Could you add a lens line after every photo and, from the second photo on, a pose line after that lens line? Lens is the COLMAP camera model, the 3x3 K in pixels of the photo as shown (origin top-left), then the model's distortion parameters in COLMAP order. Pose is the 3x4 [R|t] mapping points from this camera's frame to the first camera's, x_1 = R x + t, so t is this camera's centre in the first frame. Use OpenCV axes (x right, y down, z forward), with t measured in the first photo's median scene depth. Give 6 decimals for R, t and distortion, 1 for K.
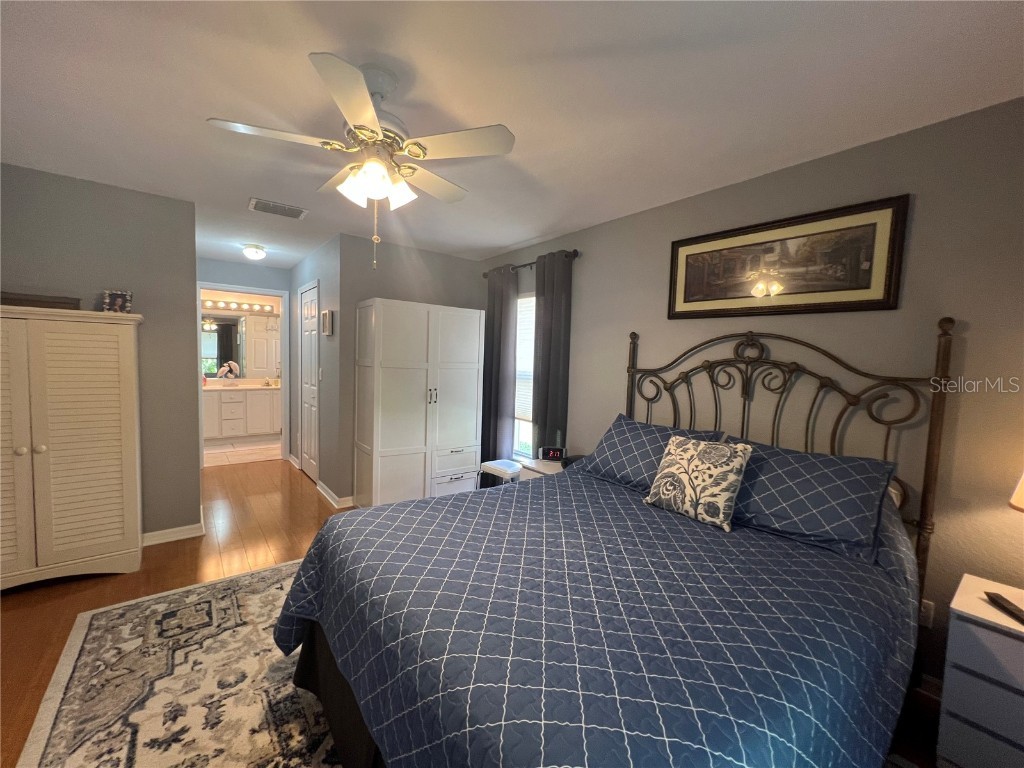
lens RADIAL K [[412.2, 0, 510.7], [0, 412.2, 385.2], [0, 0, 1]] dist [-0.003885, 0.002018]
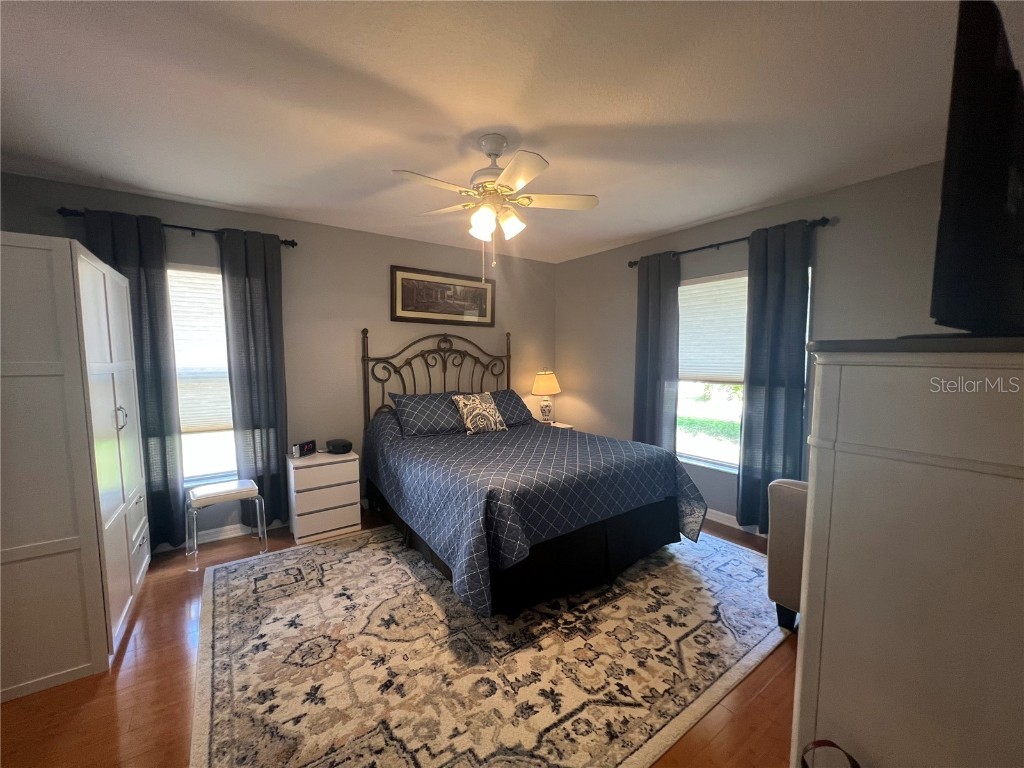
lens RADIAL K [[412.2, 0, 510.4], [0, 412.2, 388.7], [0, 0, 1]] dist [-0.003885, 0.002018]
pose [[0.053537, -0.112369, 0.992223, -1.195308], [0.067020, 0.991812, 0.108706, -0.069691], [-0.996314, 0.060679, 0.060629, 0.639060]]
